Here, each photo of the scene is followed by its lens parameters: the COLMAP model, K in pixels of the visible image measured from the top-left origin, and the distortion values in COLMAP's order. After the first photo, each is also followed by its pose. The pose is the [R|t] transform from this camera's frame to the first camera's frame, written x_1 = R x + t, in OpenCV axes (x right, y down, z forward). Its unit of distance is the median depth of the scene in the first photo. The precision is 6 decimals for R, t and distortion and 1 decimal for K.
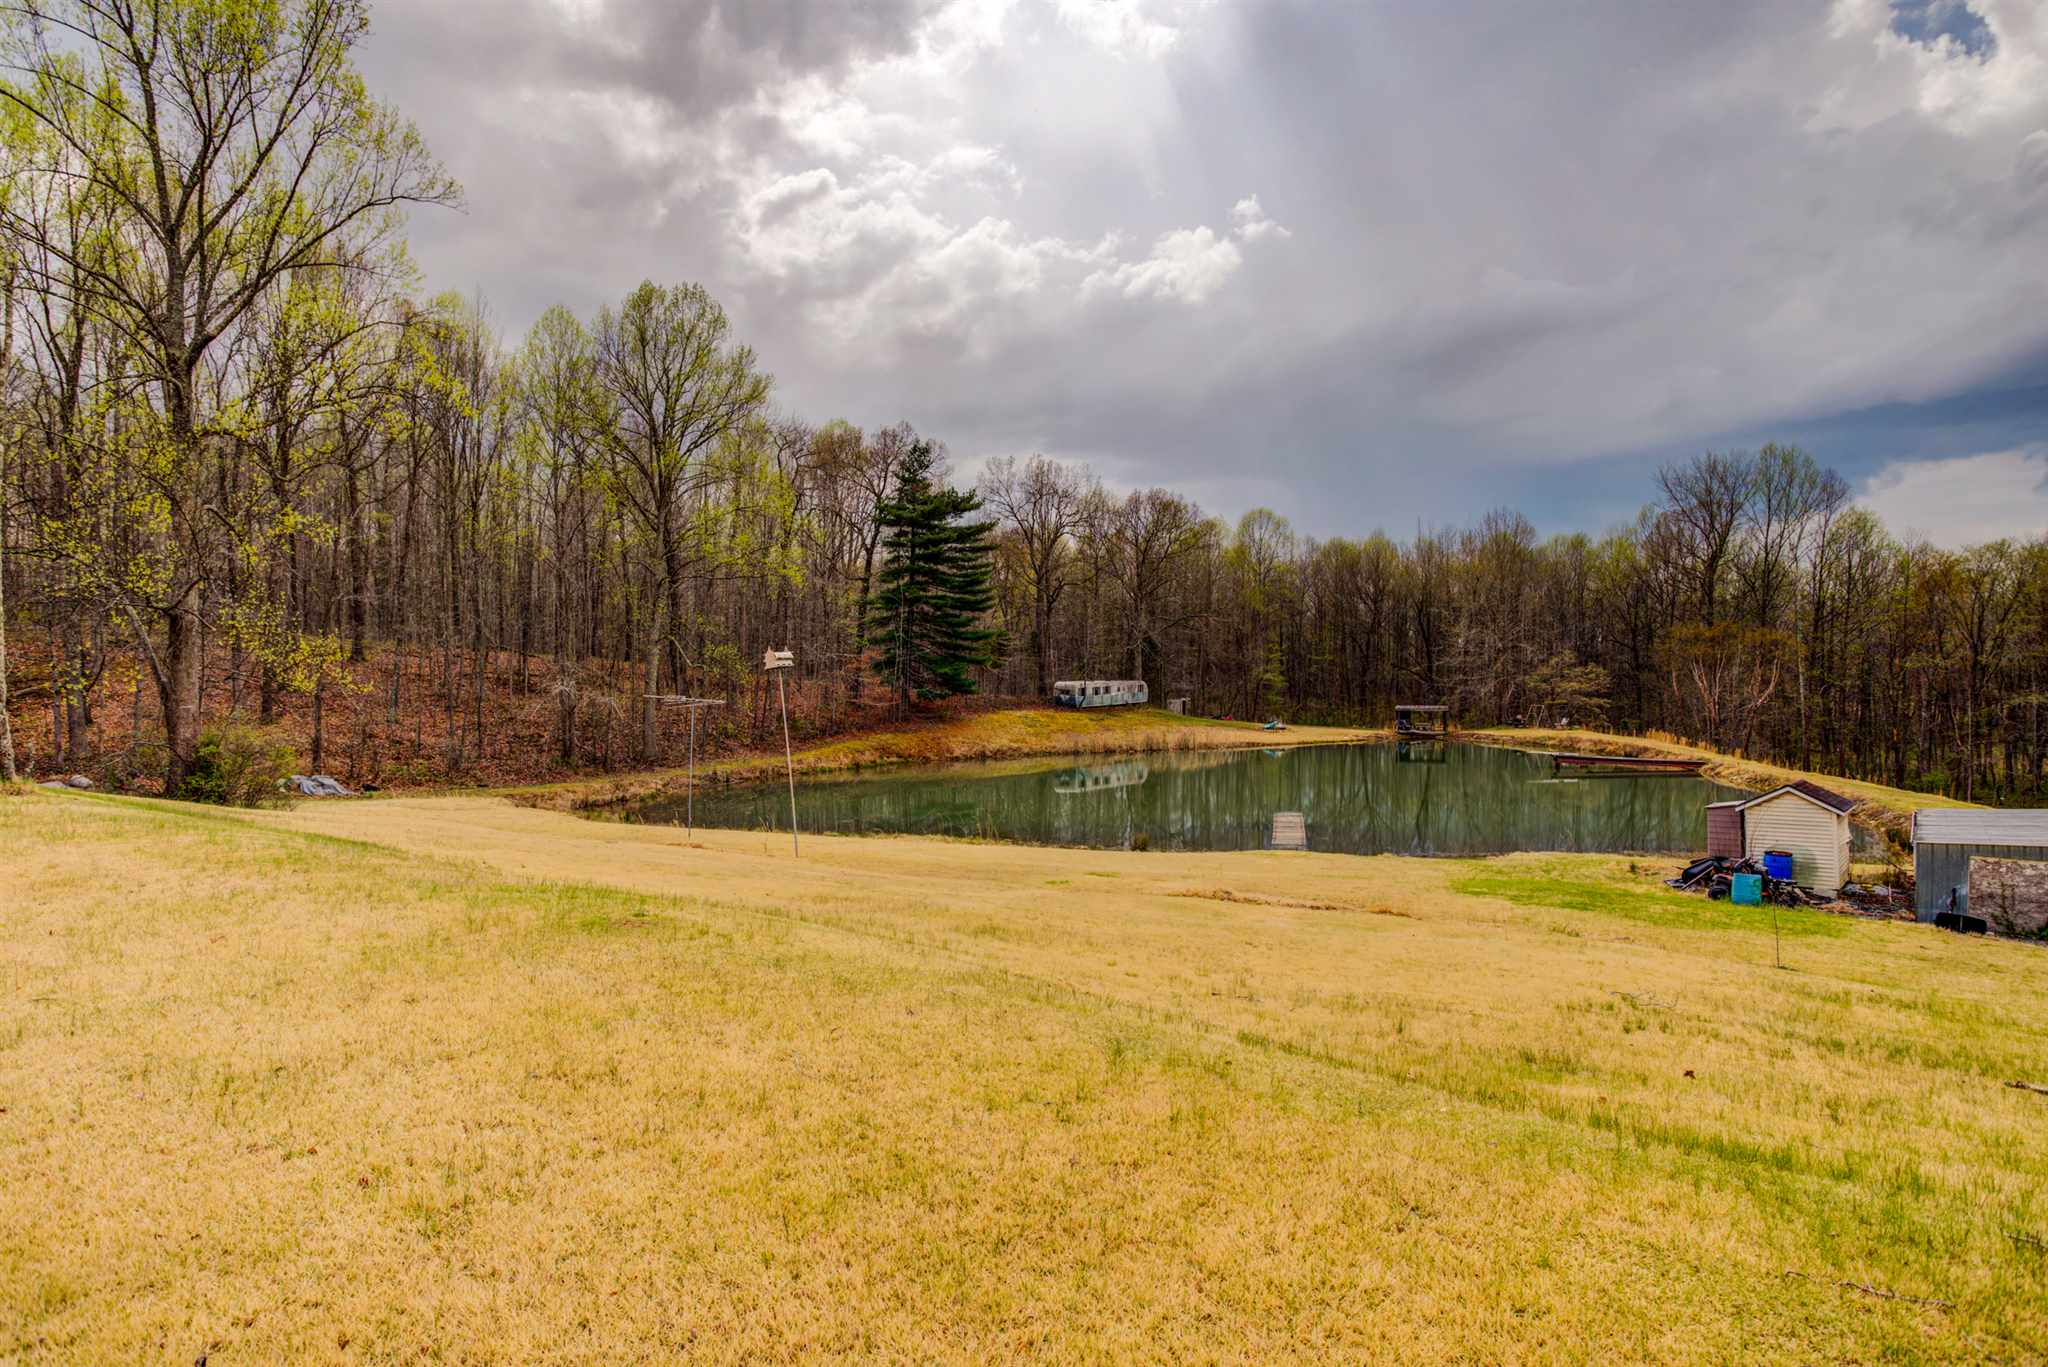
lens RADIAL K [[1199.8, 0, 1024.0], [0, 1199.8, 683.5], [0, 0, 1]] dist [-0.004468, -0.000773]
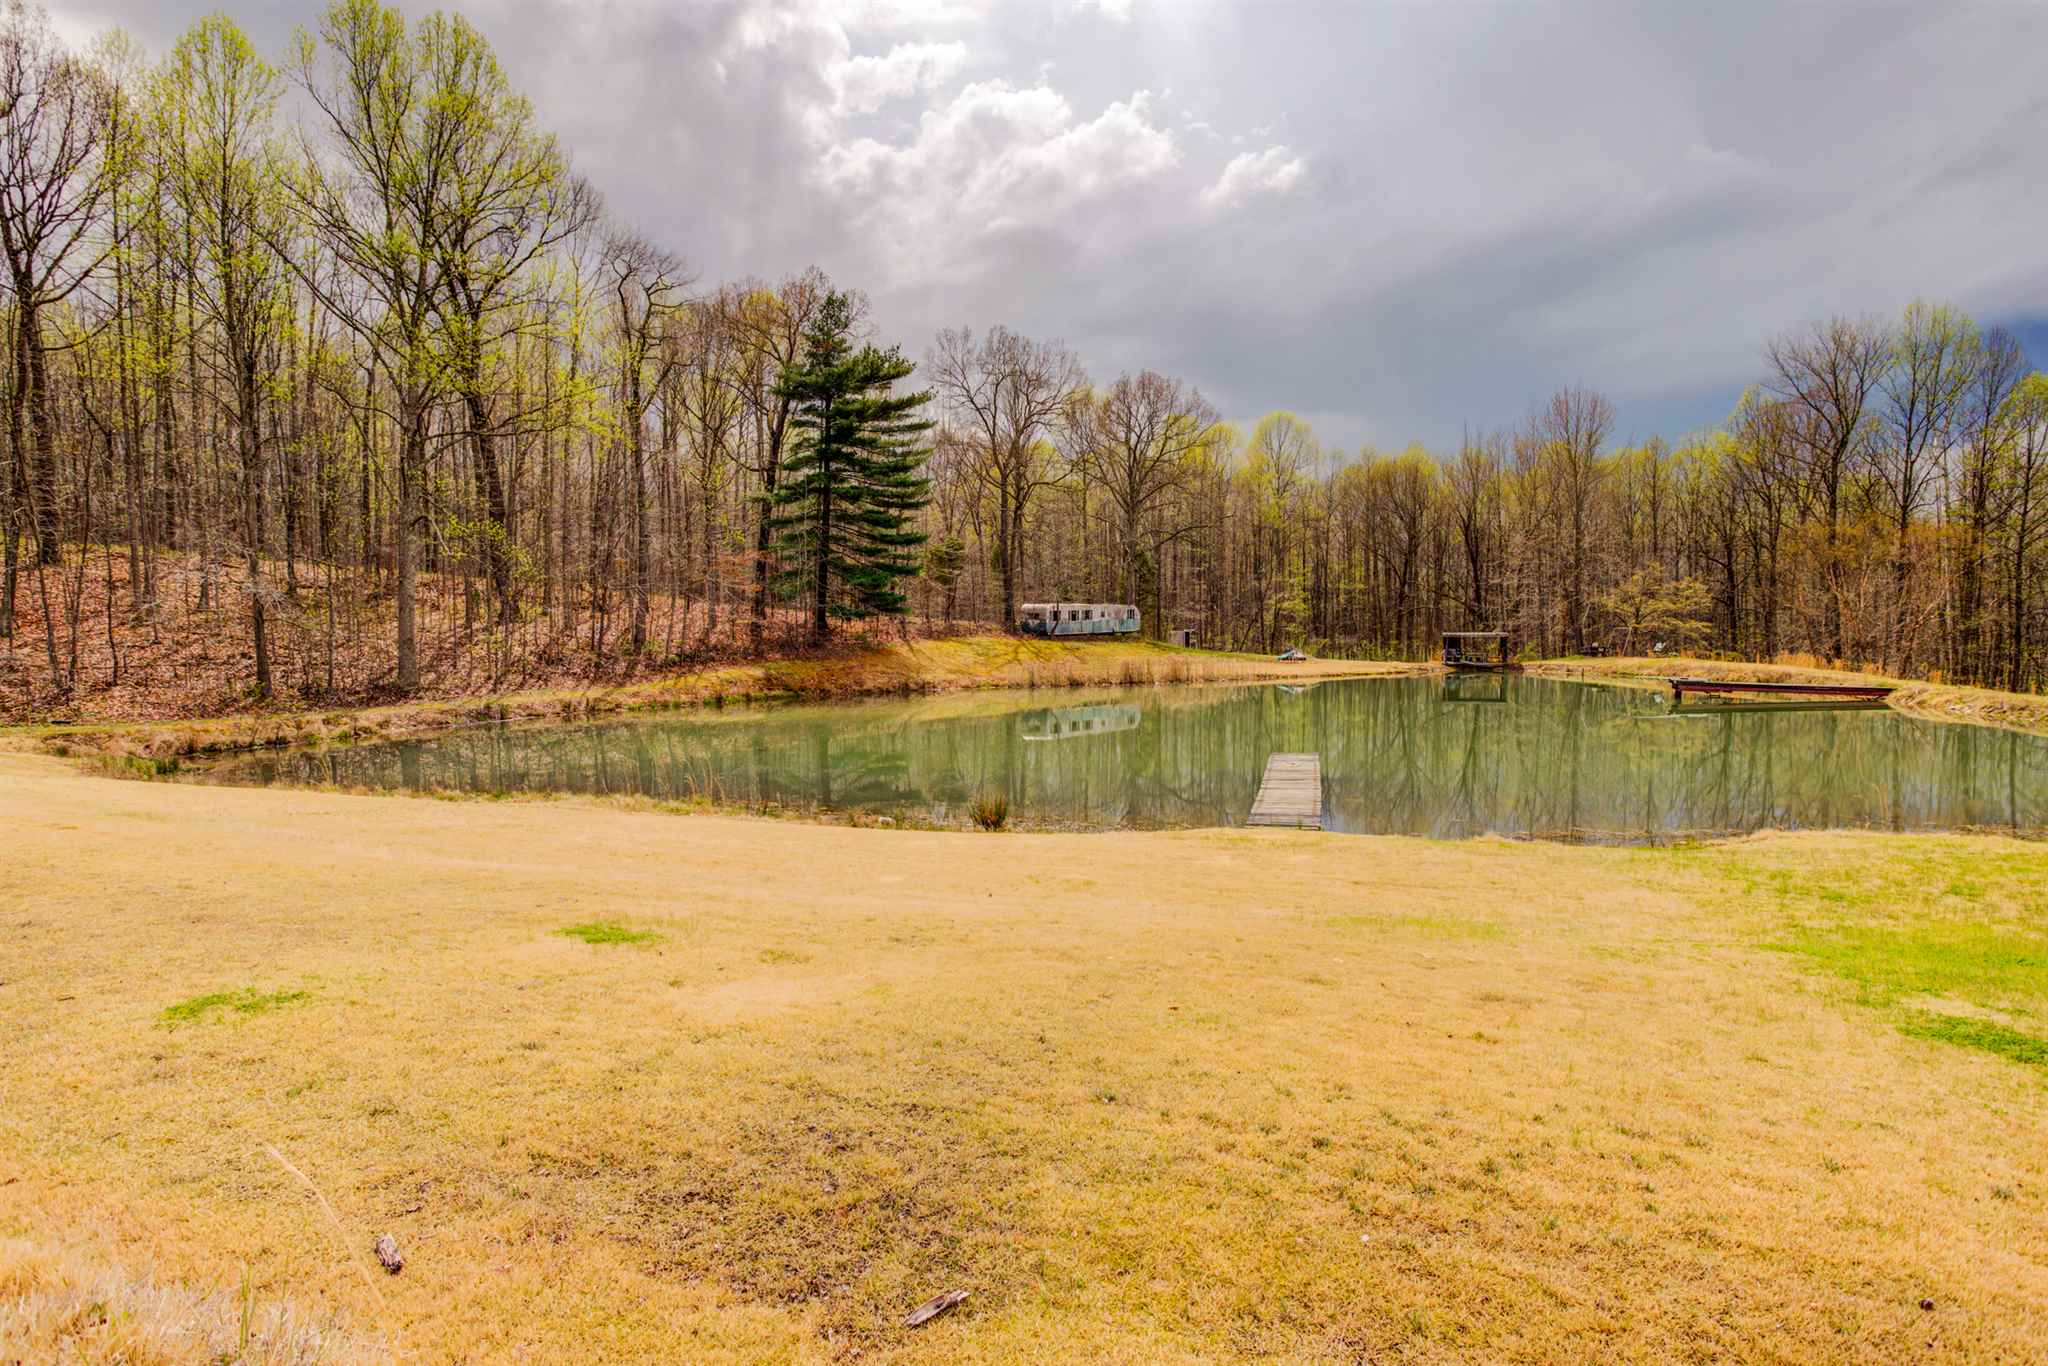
lens RADIAL K [[1193.5, 0, 1029.3], [0, 1193.5, 636.4], [0, 0, 1]] dist [0.004047, 0.000982]
pose [[0.999772, -0.005286, -0.020683, 0.047805], [0.005239, 0.999984, -0.002341, 0.022700], [0.020695, 0.002232, 0.999783, 0.189209]]
